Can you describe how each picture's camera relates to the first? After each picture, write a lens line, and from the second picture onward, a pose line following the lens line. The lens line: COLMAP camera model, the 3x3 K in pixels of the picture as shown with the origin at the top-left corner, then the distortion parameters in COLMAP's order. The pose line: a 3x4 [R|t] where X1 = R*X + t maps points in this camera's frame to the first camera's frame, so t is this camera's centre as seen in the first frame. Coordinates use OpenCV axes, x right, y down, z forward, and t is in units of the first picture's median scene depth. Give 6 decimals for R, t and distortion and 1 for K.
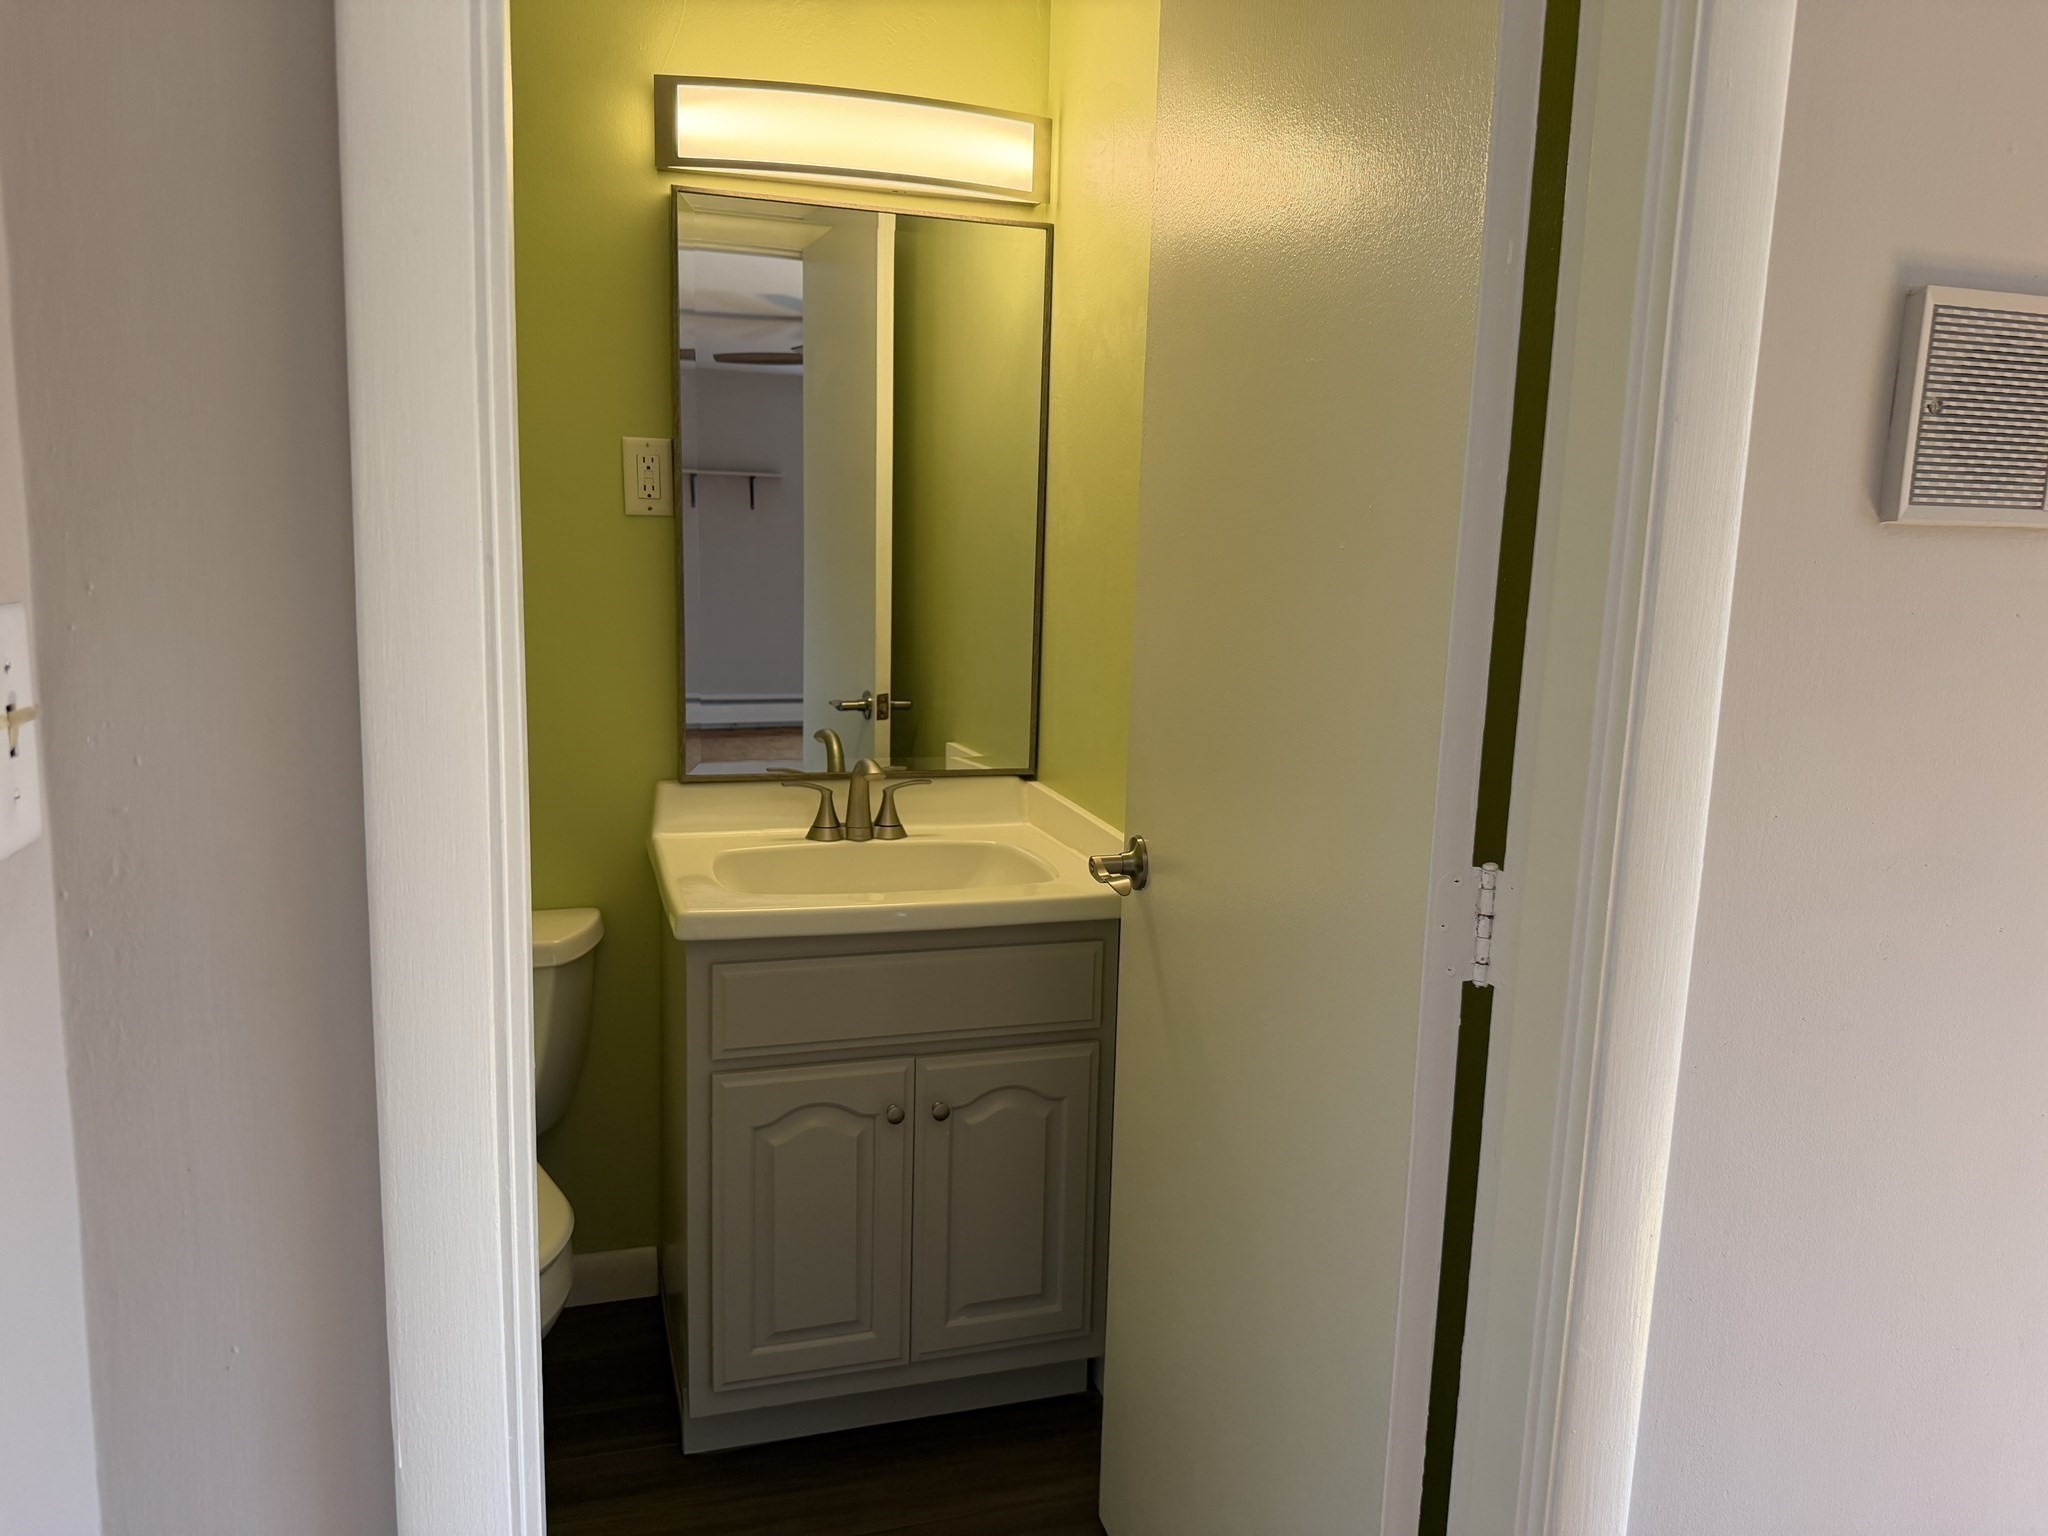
lens RADIAL K [[1455.3, 0, 1024.0], [0, 1455.3, 768.0], [0, 0, 1]] dist [0.054156, -0.056304]
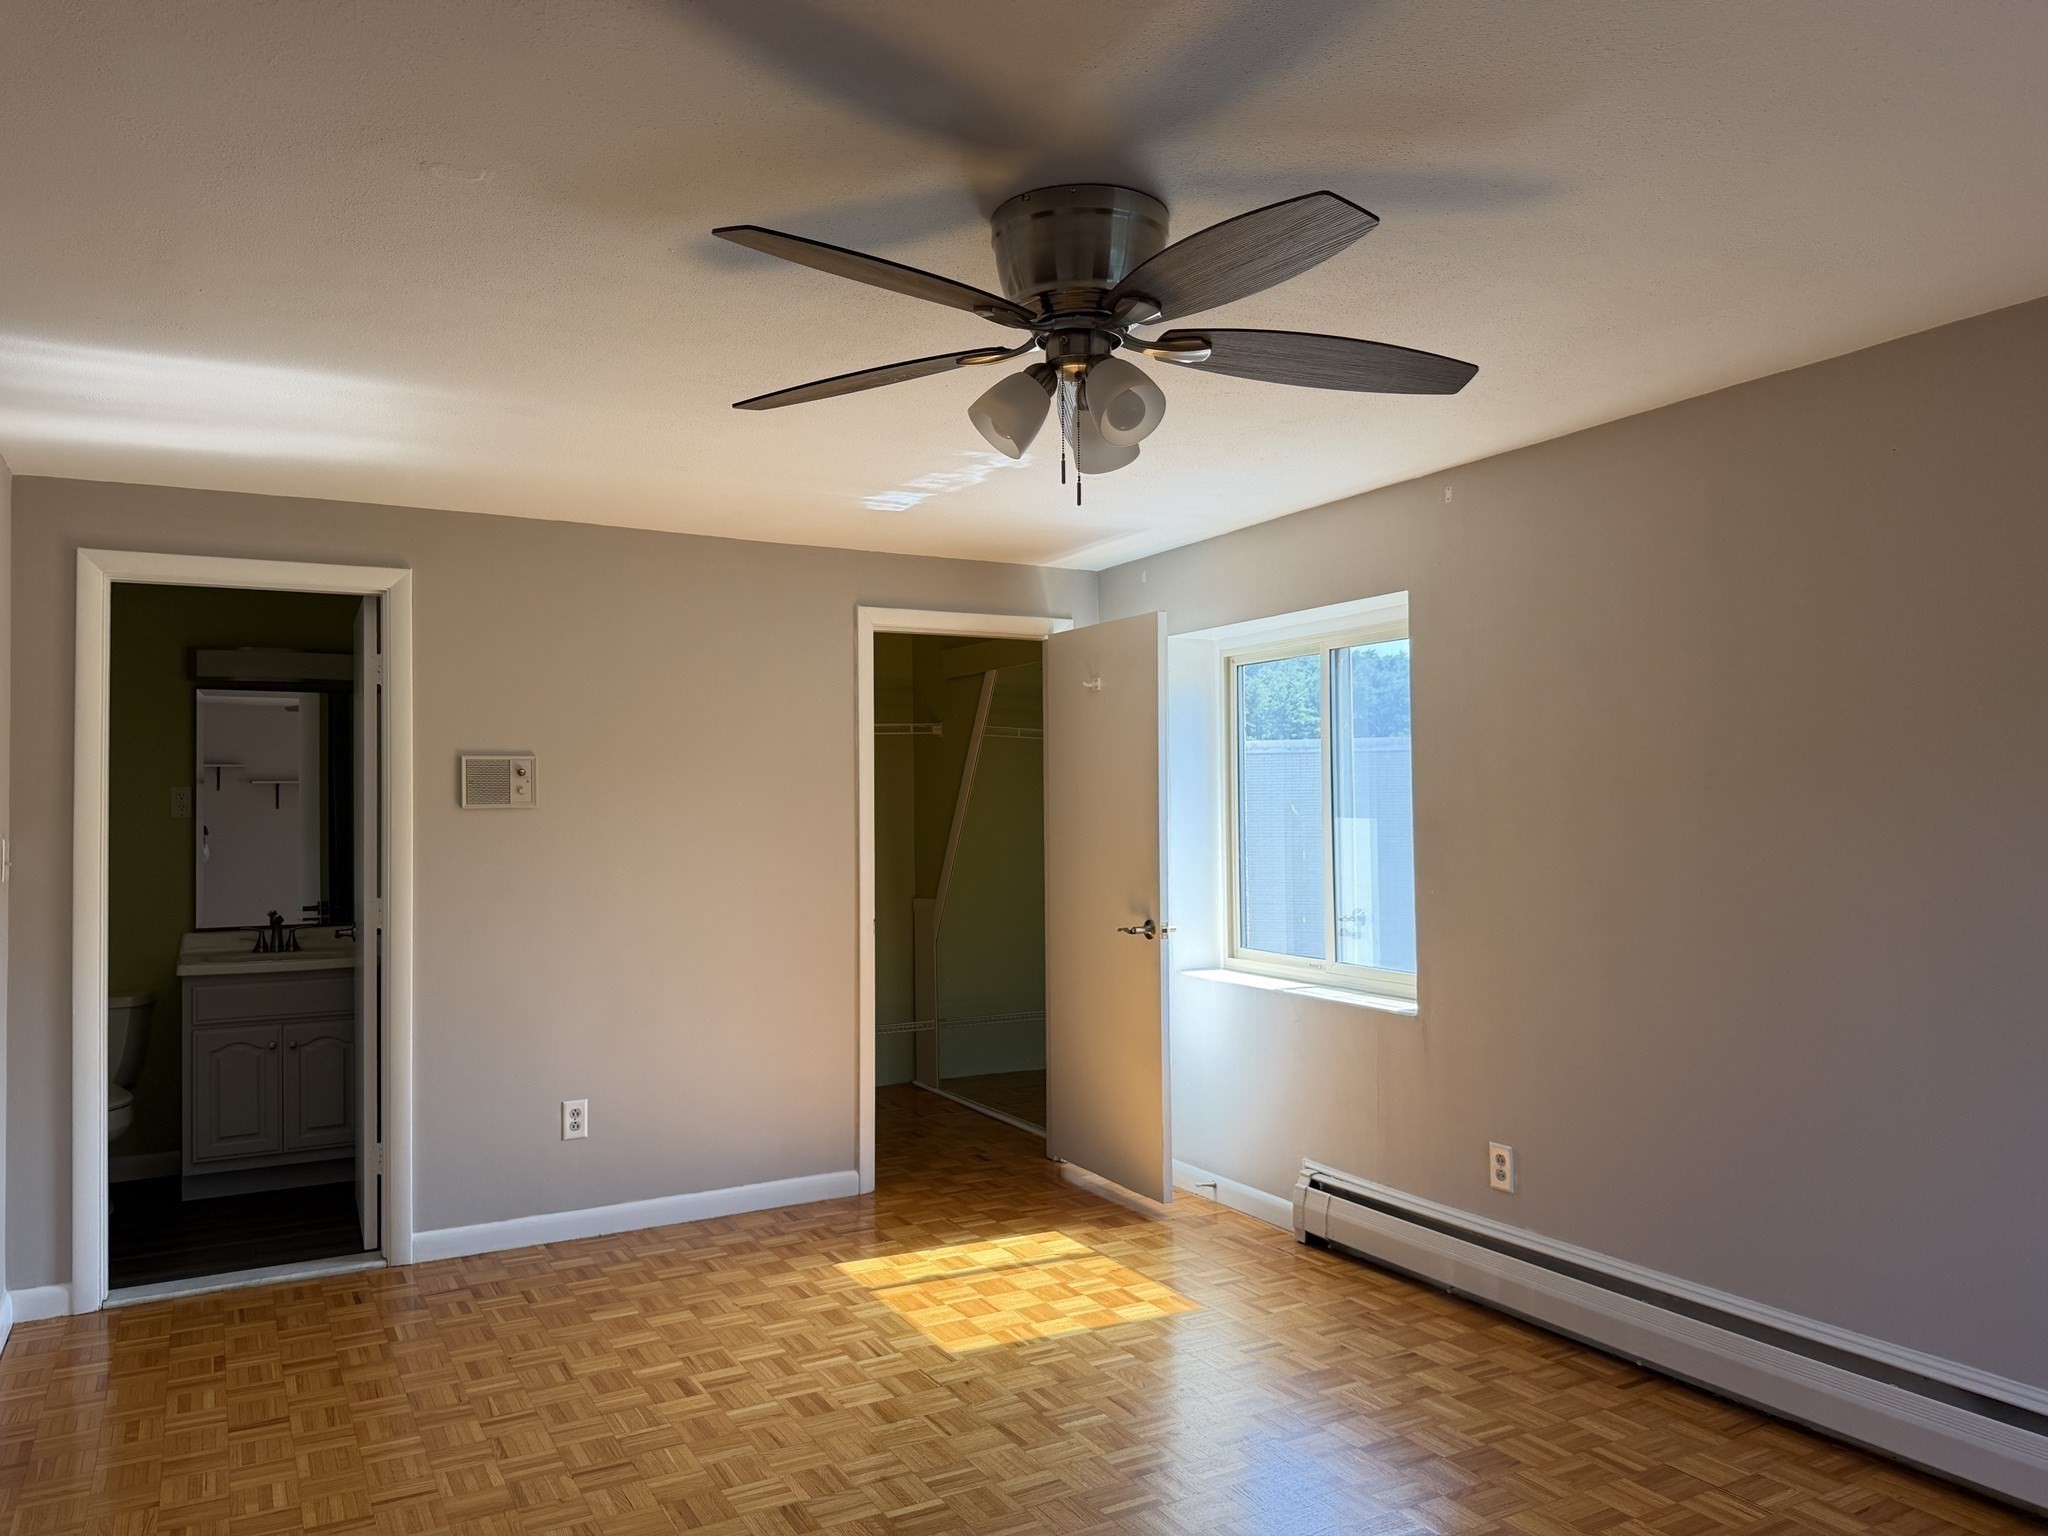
lens RADIAL K [[1455.3, 0, 1024.0], [0, 1455.3, 768.0], [0, 0, 1]] dist [0.054156, -0.056304]
pose [[0.980064, -0.035499, 0.195484, 0.719292], [0.074649, 0.977613, -0.196726, 0.366989], [-0.184124, 0.207396, 0.960773, -1.843940]]
